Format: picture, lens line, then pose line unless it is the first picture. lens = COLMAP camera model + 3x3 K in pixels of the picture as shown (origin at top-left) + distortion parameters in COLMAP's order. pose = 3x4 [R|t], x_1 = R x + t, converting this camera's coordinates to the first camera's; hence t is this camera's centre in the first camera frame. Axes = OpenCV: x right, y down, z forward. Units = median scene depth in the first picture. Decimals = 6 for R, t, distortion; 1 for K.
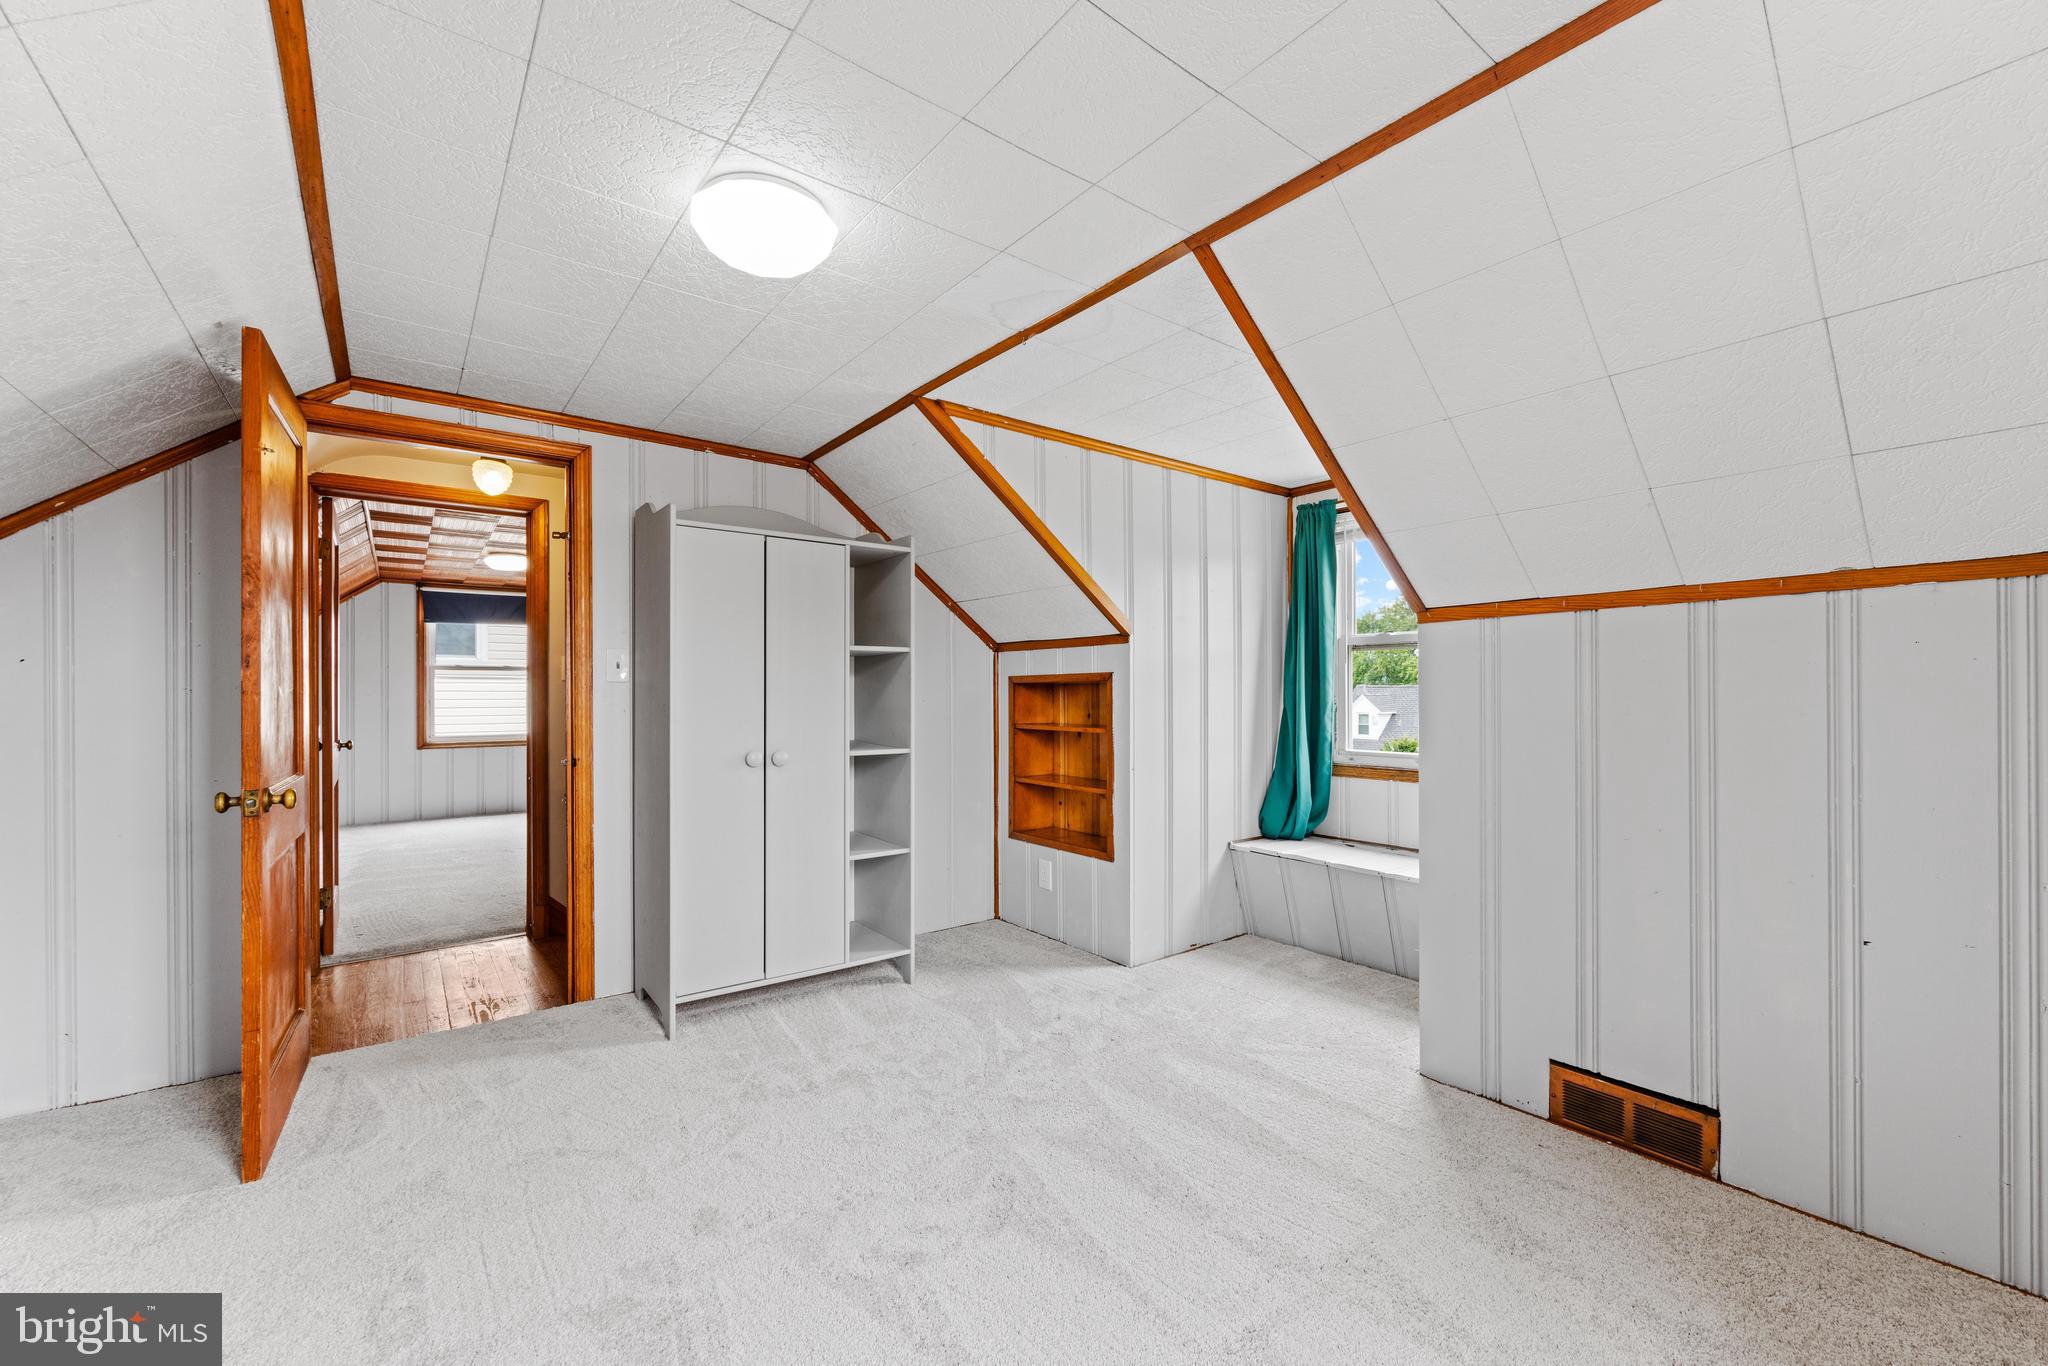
lens RADIAL K [[819.6, 0, 1026.5], [0, 819.6, 694.0], [0, 0, 1]] dist [-0.000247, -0.000056]
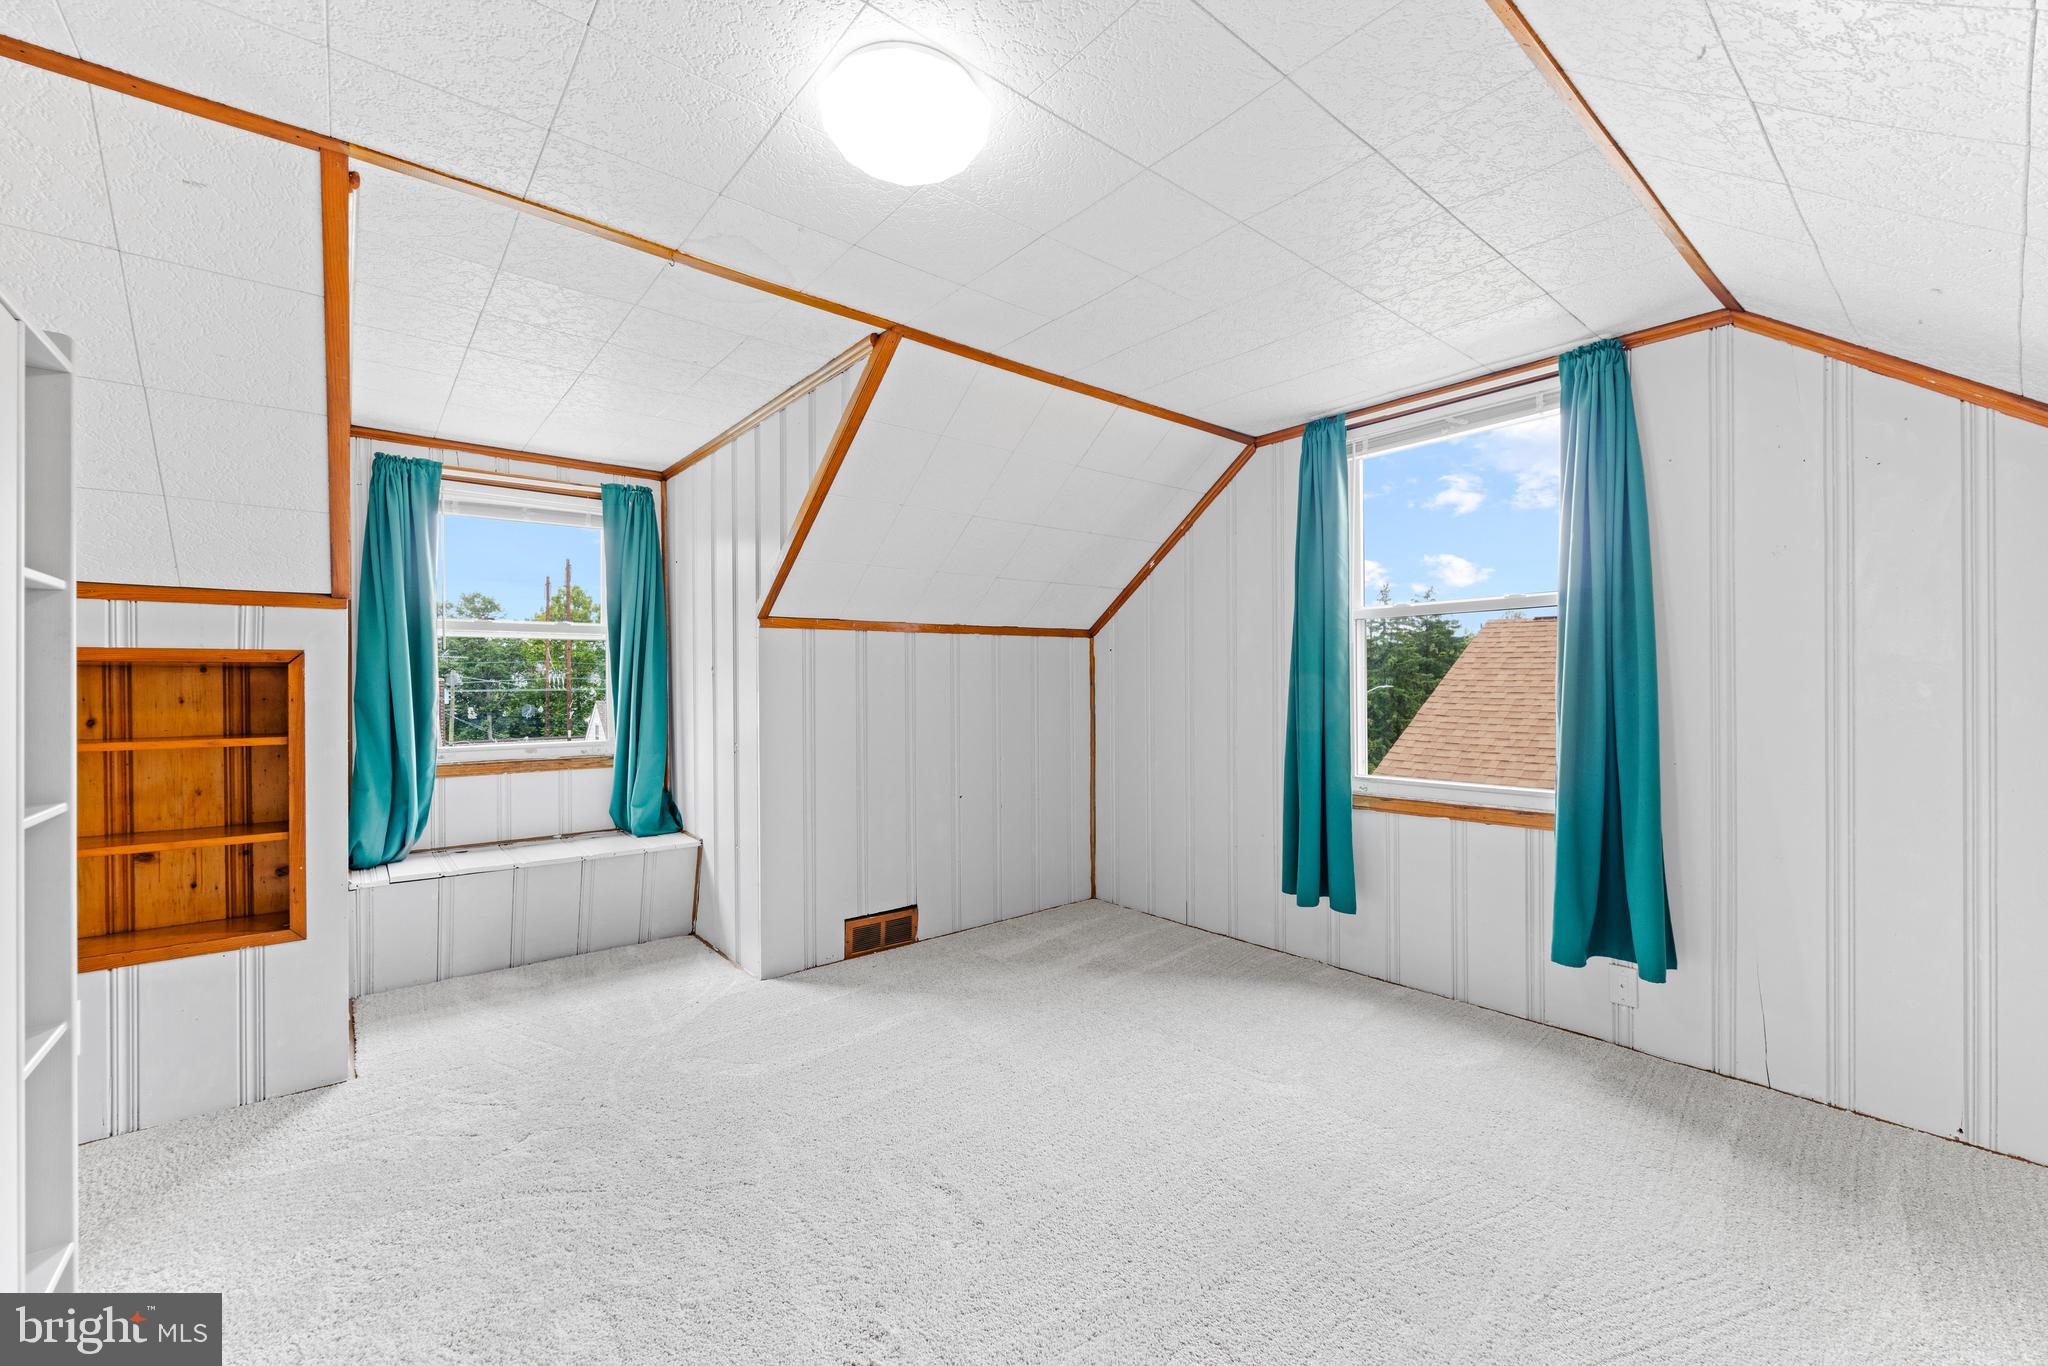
lens RADIAL K [[813.7, 0, 1026.1], [0, 813.7, 684.6], [0, 0, 1]] dist [0.001884, 0.000029]
pose [[-0.033417, 0.001868, 0.999440, -0.602222], [0.002079, 0.999996, -0.001799, 0.003701], [-0.999439, 0.002017, -0.033421, 0.470526]]
